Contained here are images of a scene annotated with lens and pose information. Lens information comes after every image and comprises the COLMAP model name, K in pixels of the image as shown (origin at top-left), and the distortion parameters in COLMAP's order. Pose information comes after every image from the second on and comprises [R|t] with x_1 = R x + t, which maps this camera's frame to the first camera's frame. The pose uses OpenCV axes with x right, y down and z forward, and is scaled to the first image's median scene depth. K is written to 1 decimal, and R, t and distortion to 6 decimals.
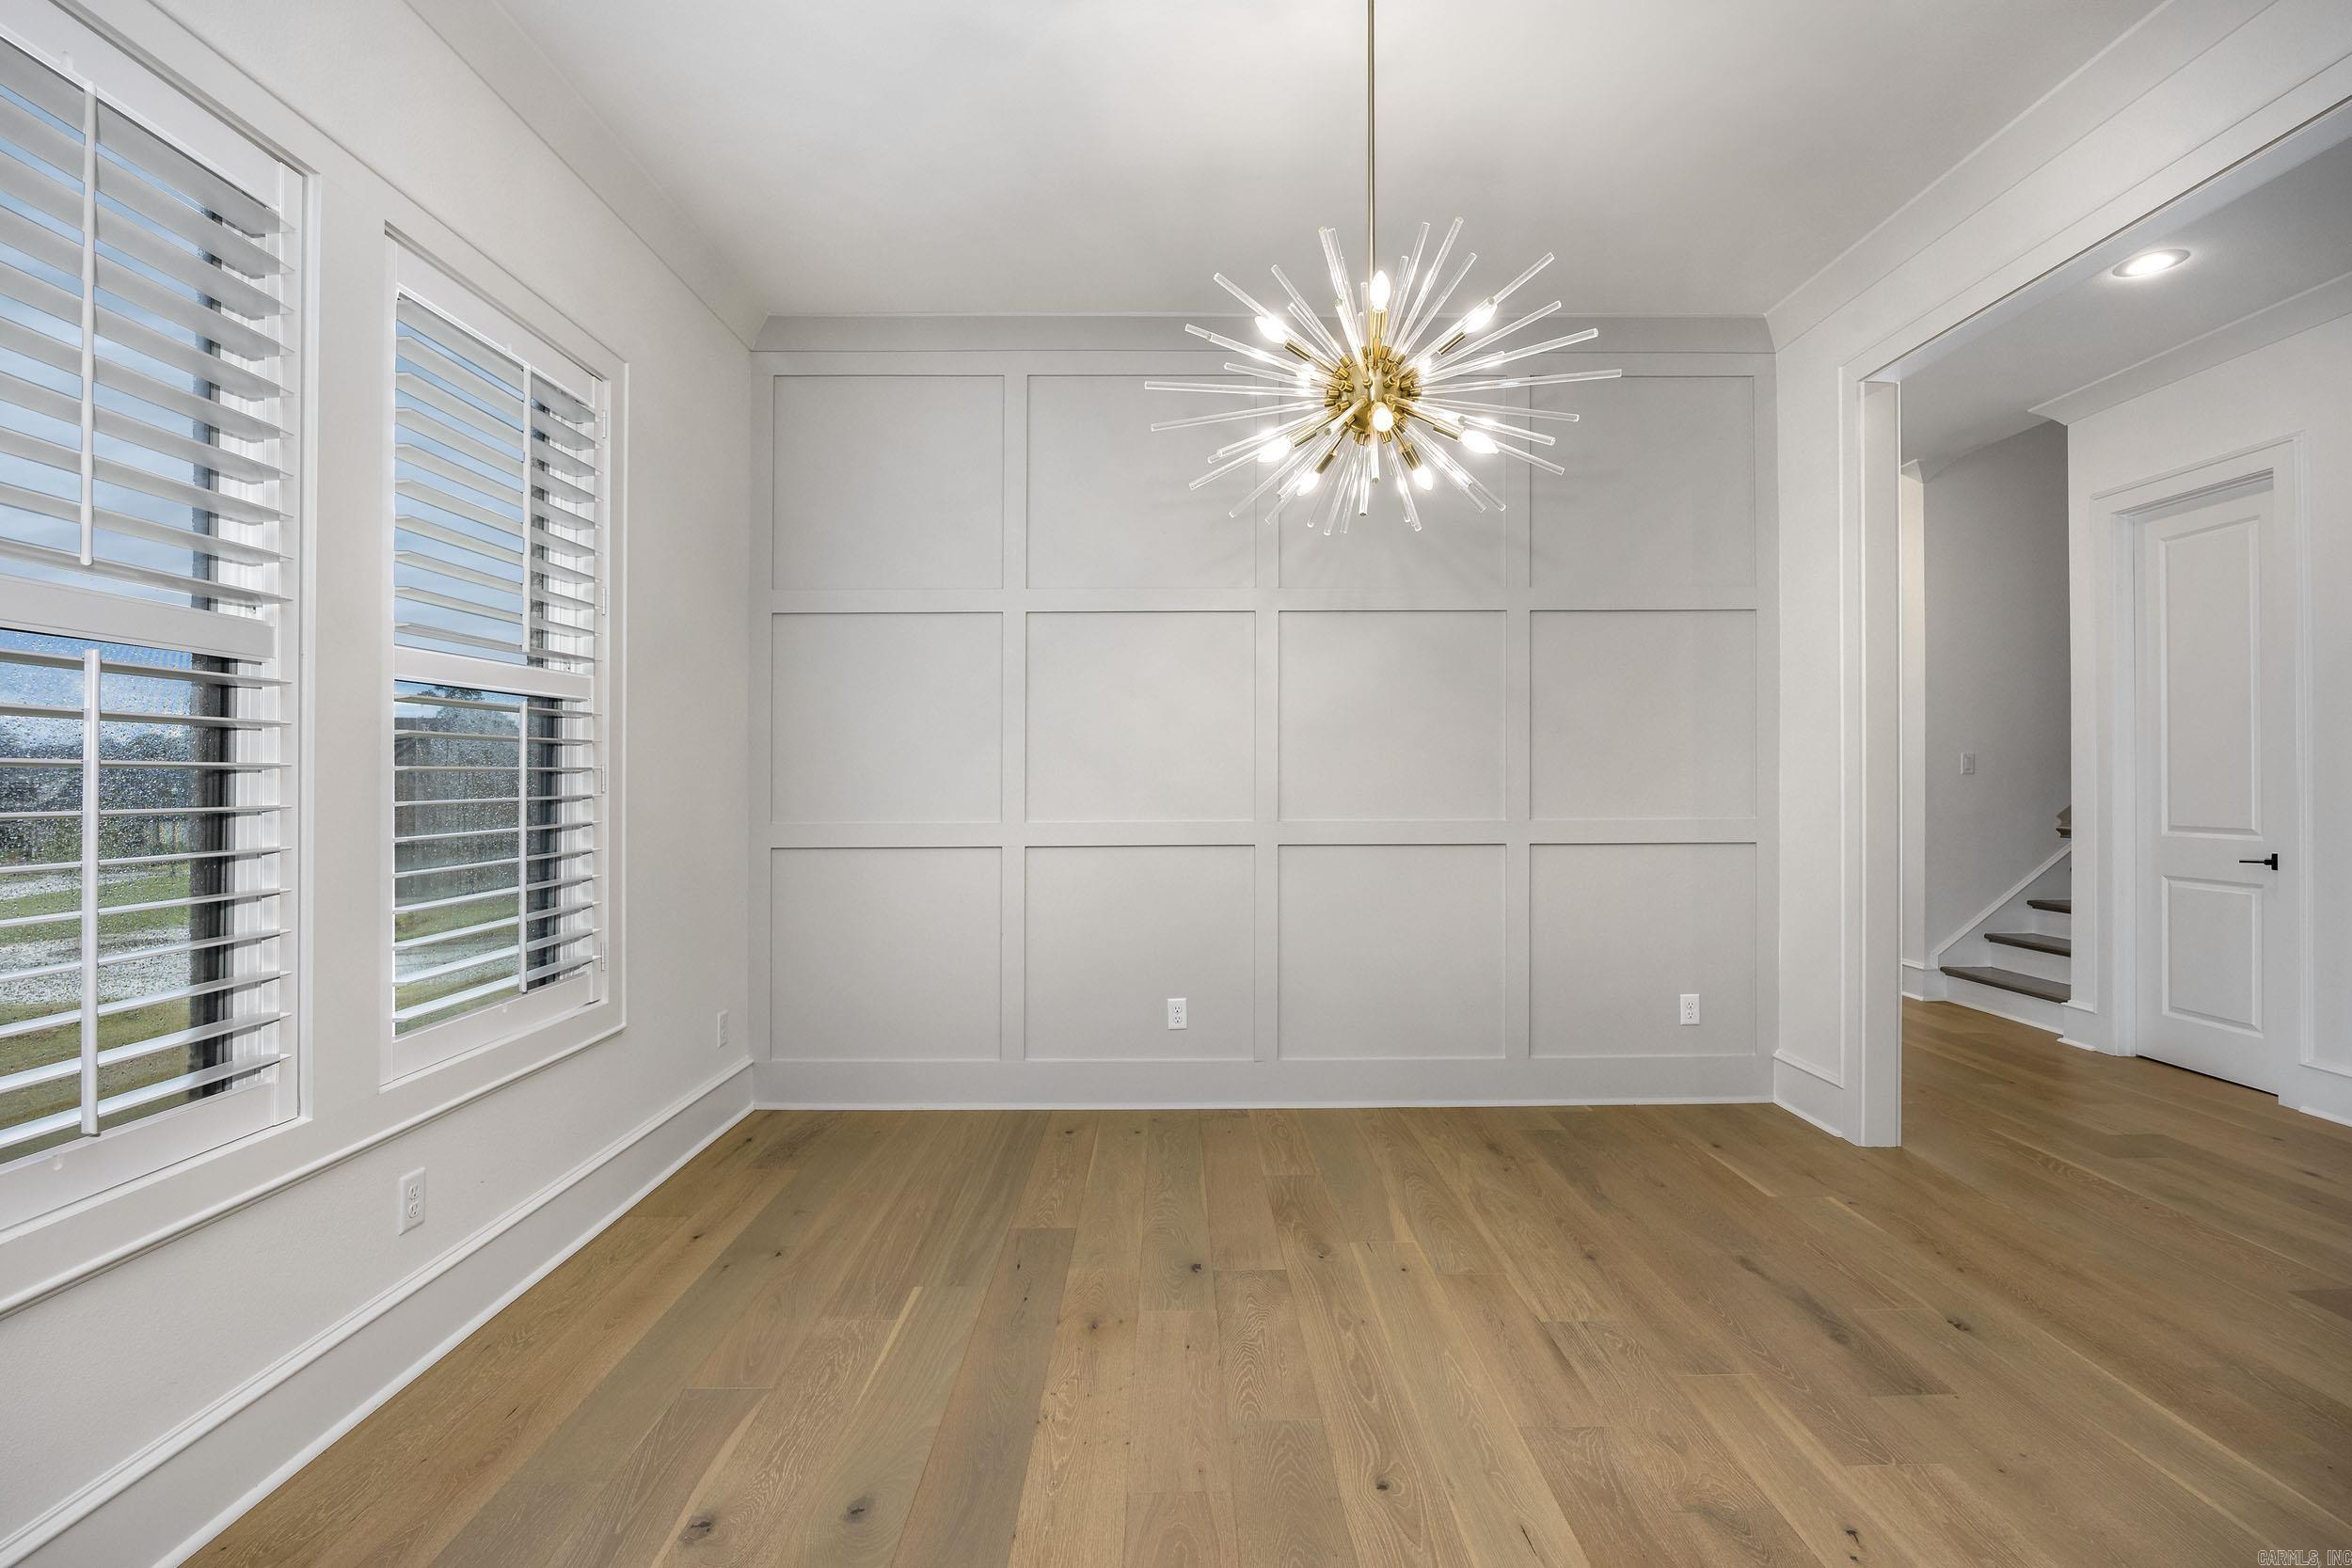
lens RADIAL K [[1072.8, 0, 1184.6], [0, 1072.8, 779.3], [0, 0, 1]] dist [-0.002064, -0.000319]
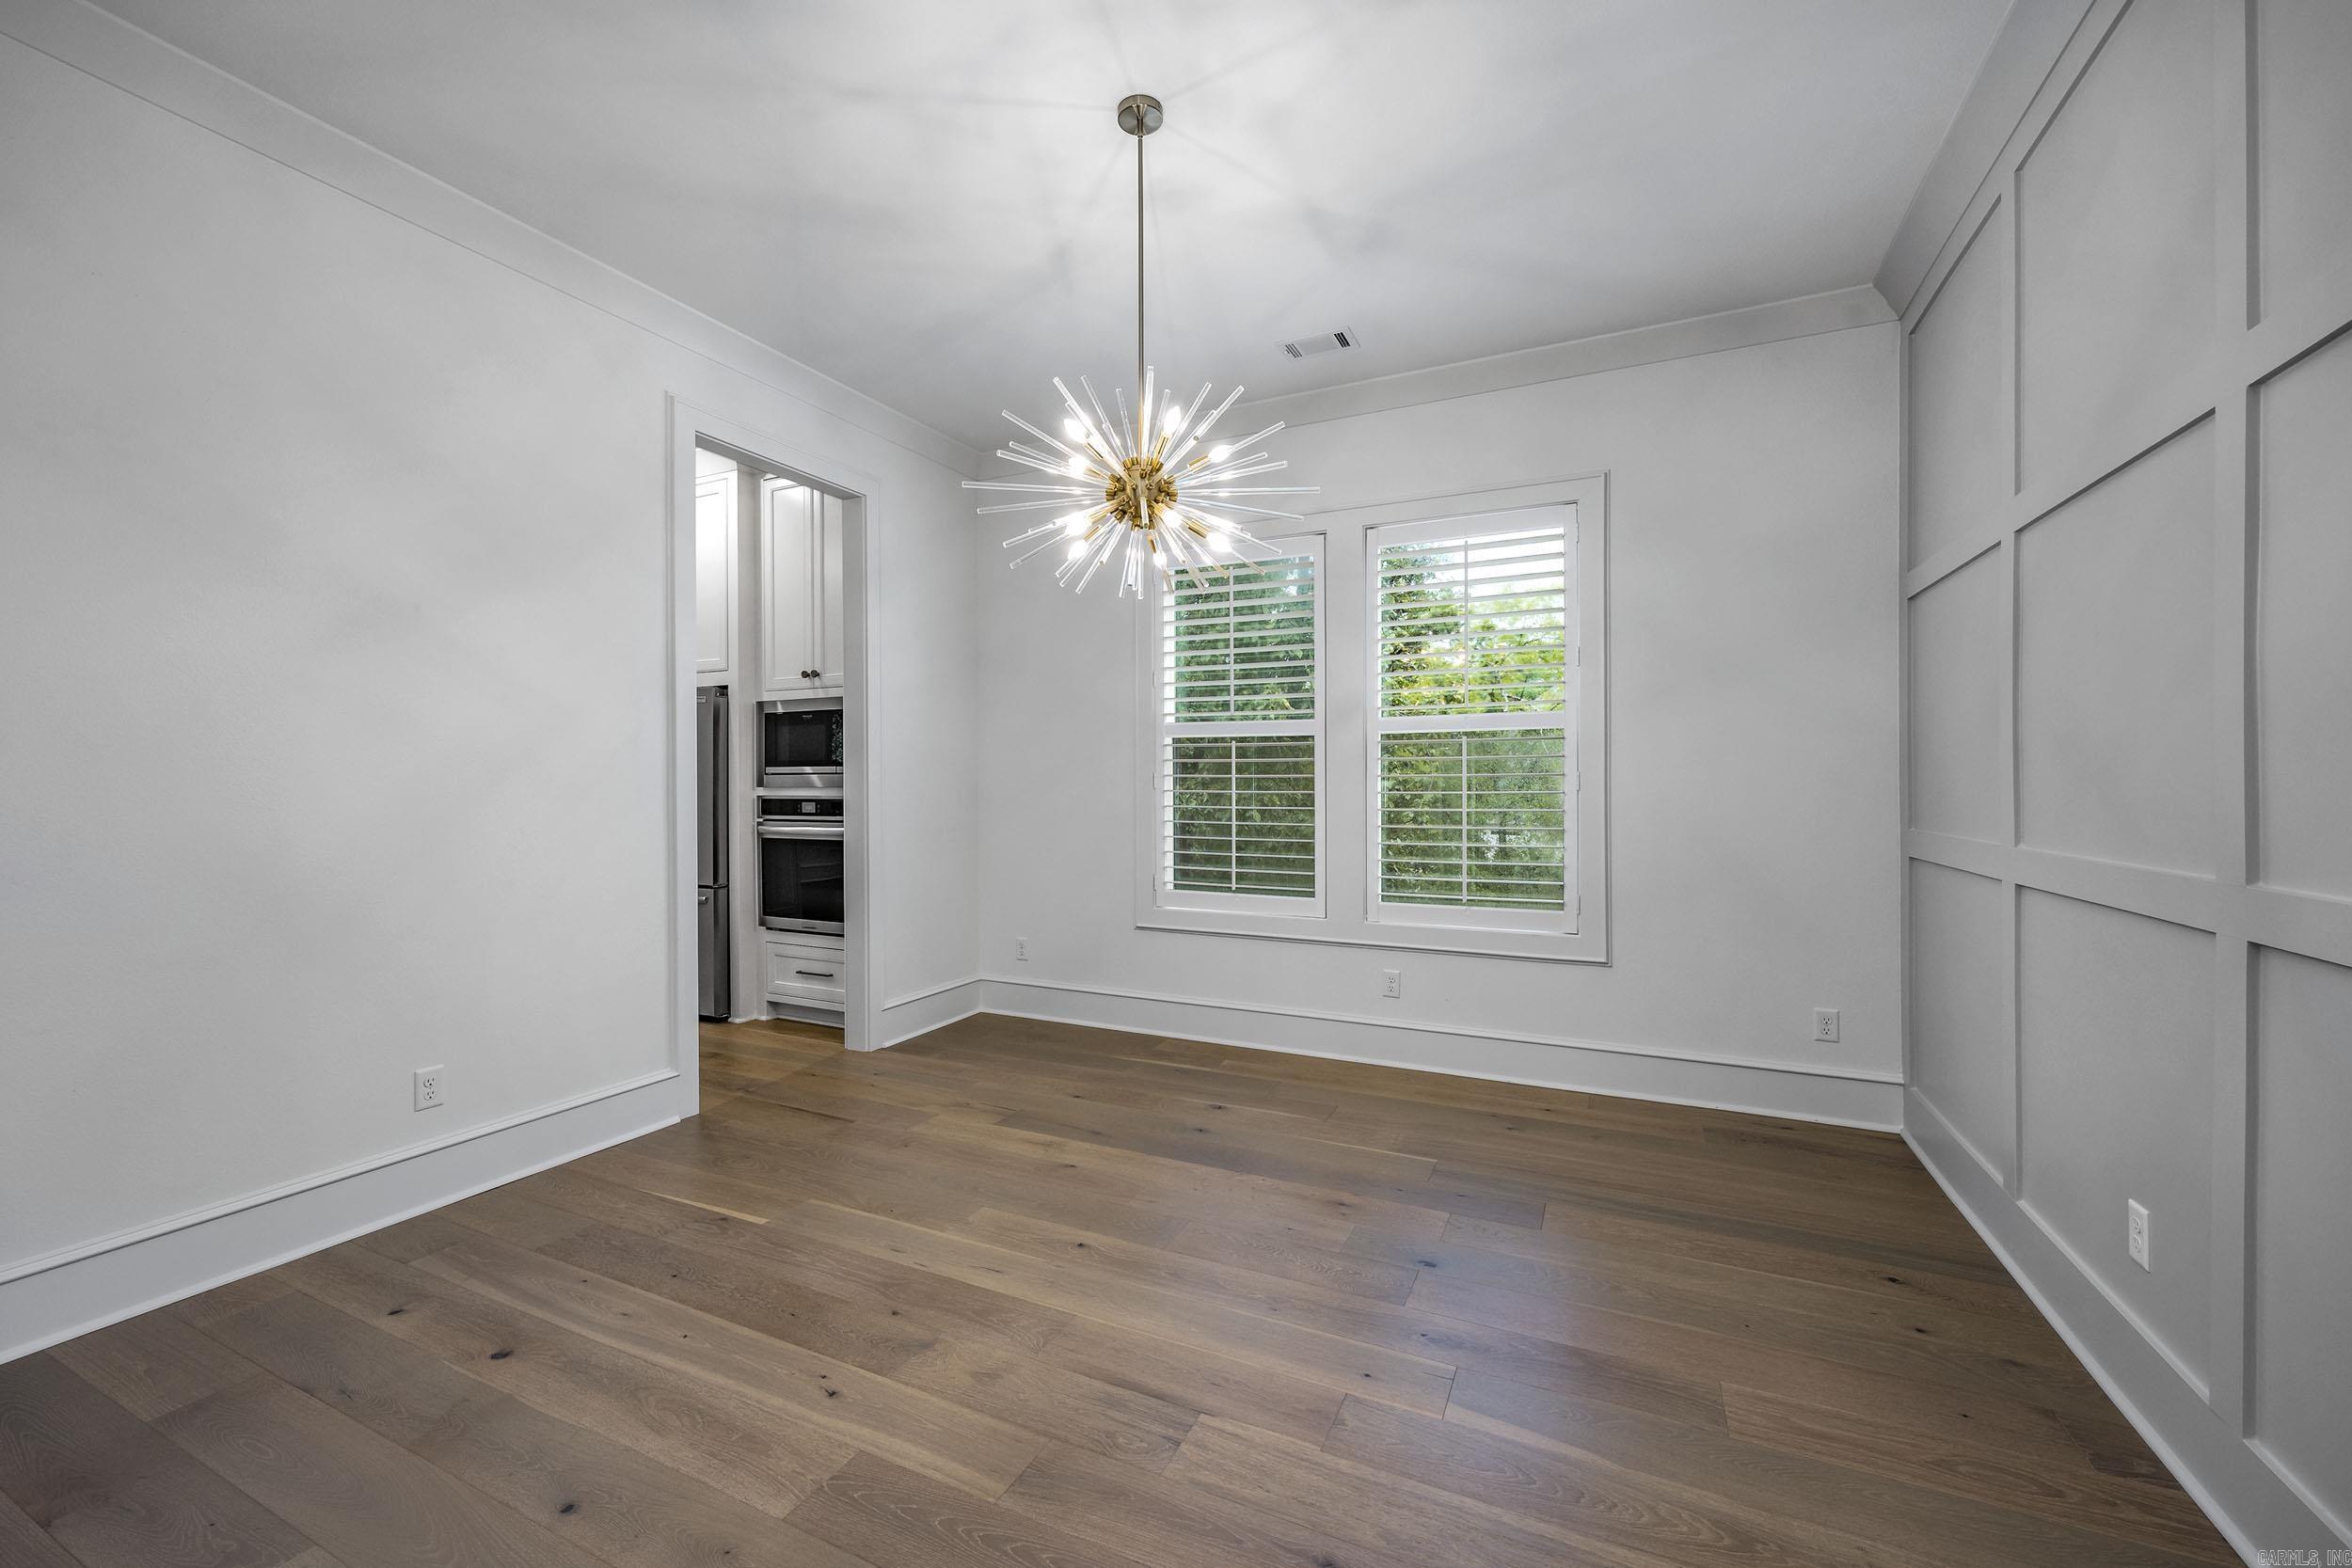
lens RADIAL K [[934.2, 0, 1147.6], [0, 934.2, 784.7], [0, 0, 1]] dist [0.000376, -0.000043]
pose [[-0.463090, 0.001321, -0.886310, 1.071622], [0.002131, 0.999998, 0.000376, 0.007425], [0.886309, -0.001715, -0.463091, 1.387583]]
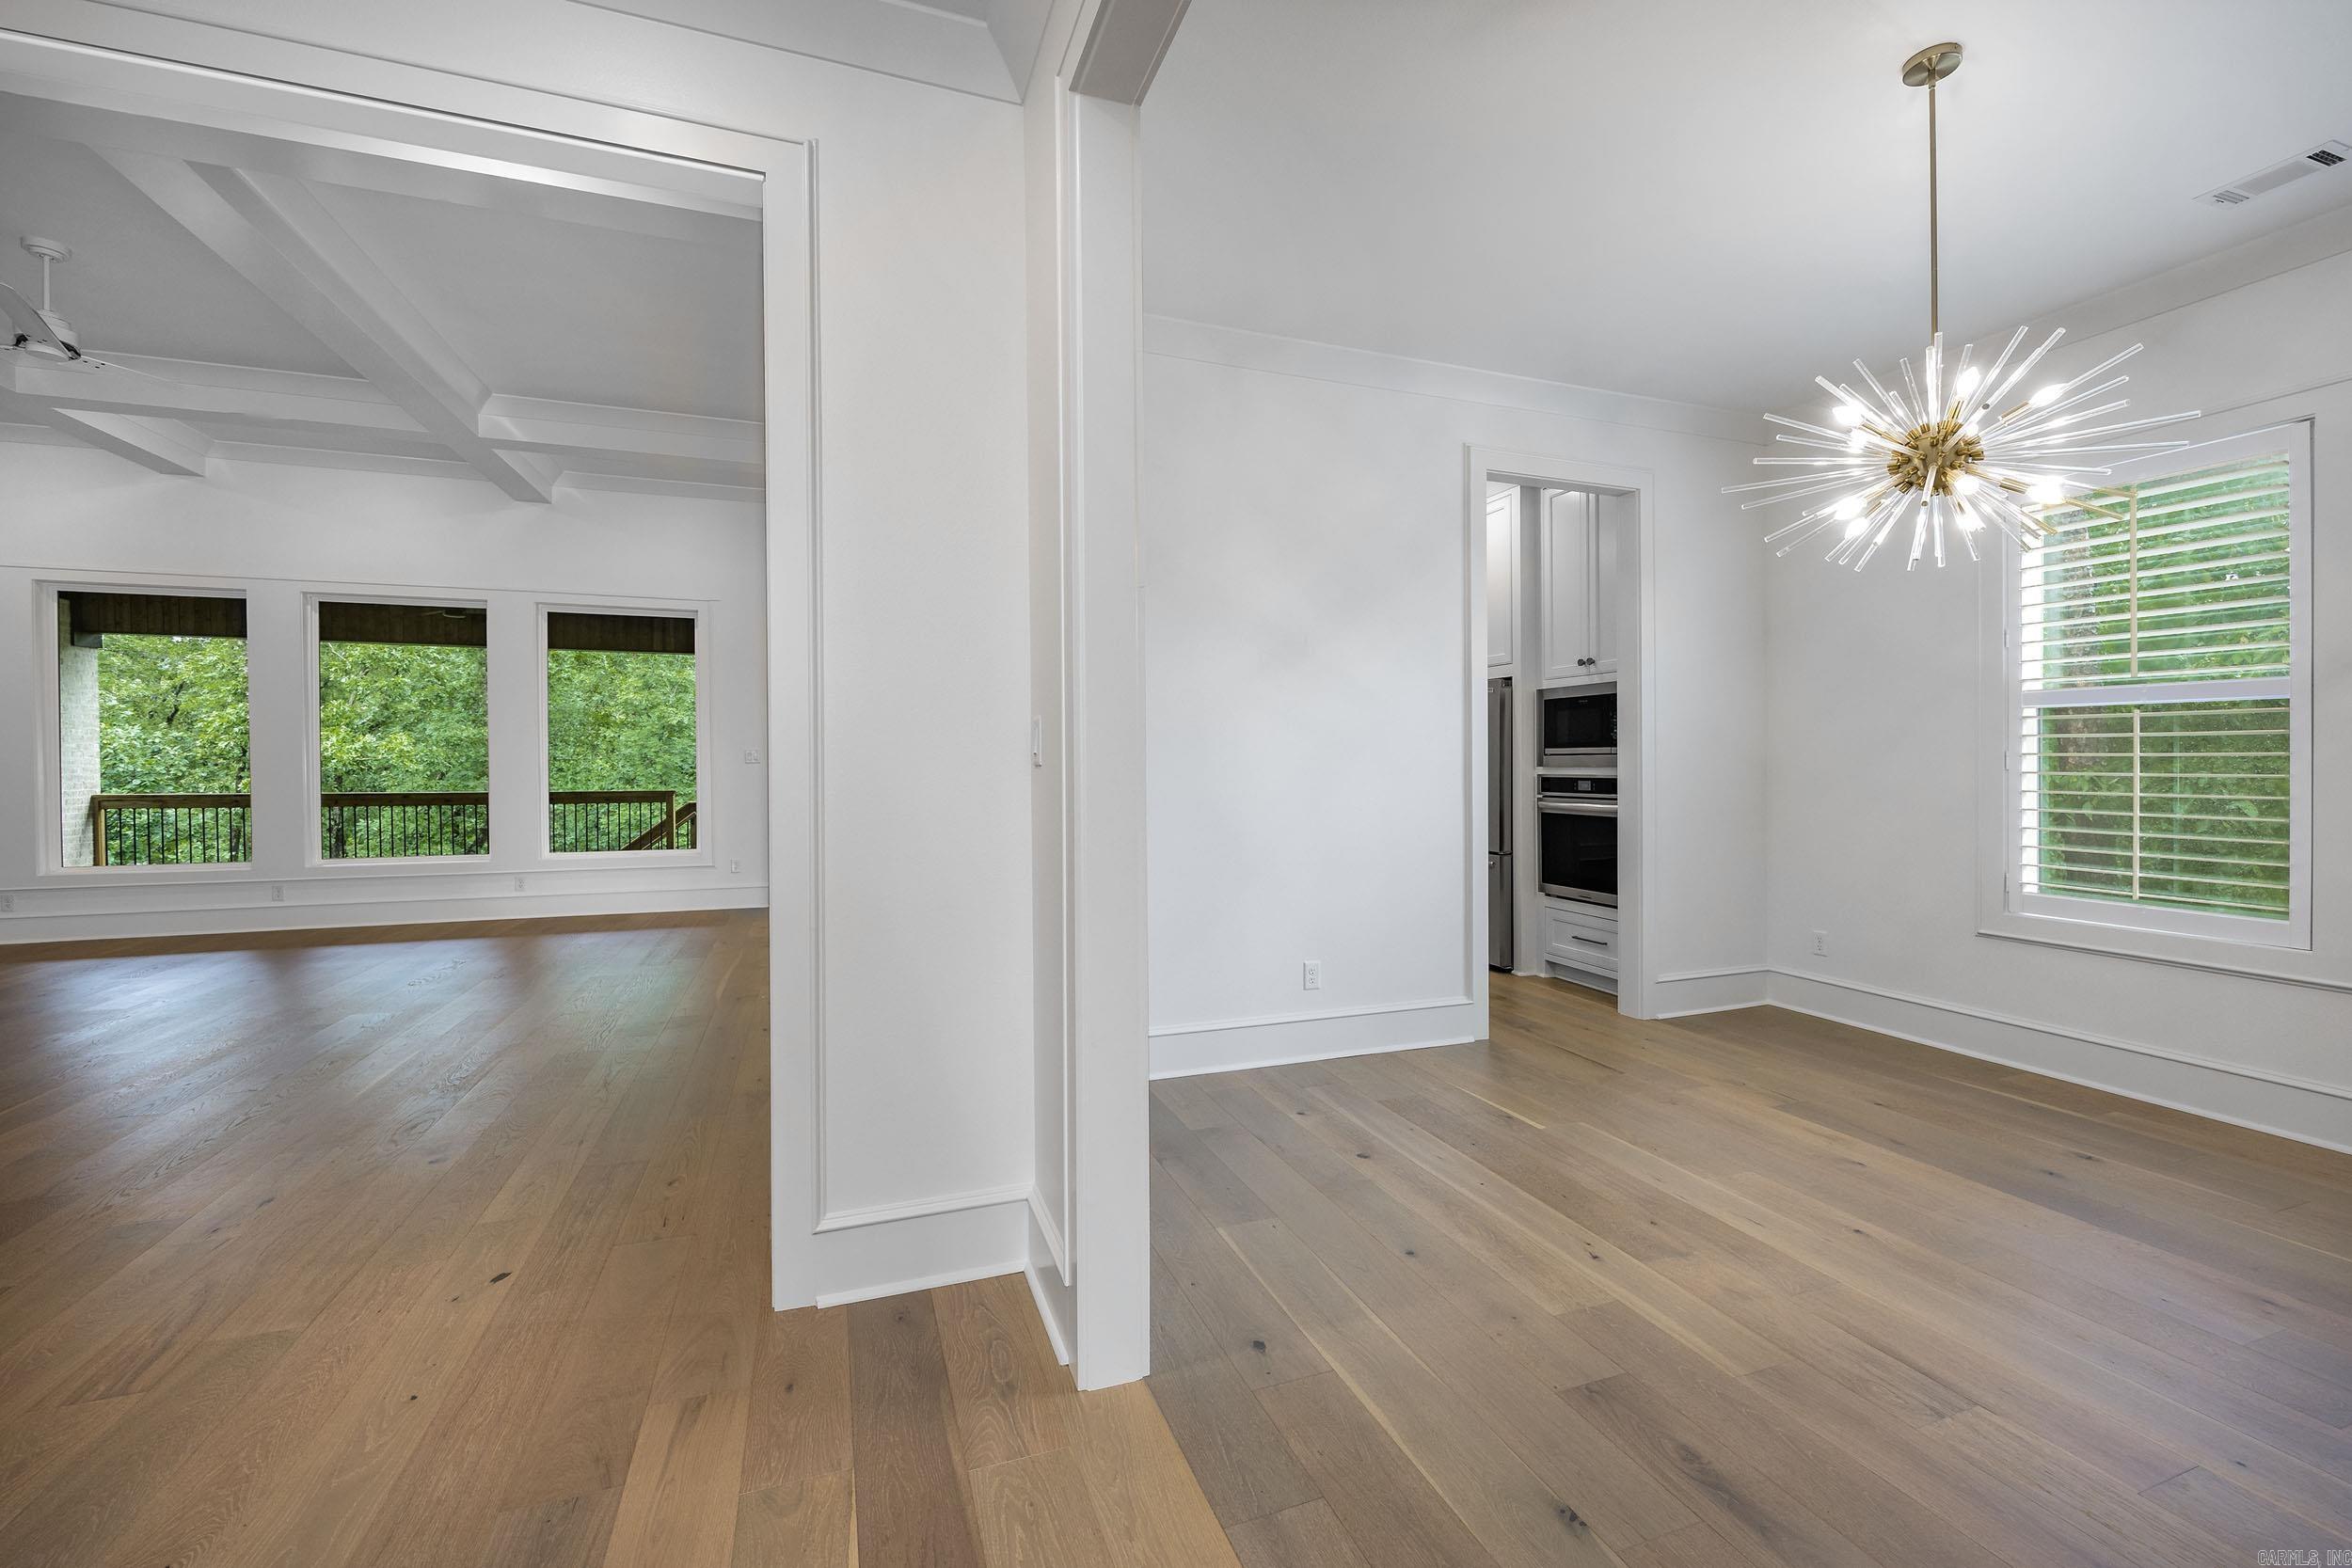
lens RADIAL K [[941.8, 0, 1184.4], [0, 941.8, 763.9], [0, 0, 1]] dist [-0.000927, -0.000276]
pose [[-0.944725, 0.000611, -0.327863, 1.231327], [0.000733, 1.000000, -0.000248, 0.004863], [0.327862, -0.000475, -0.944725, 1.583095]]
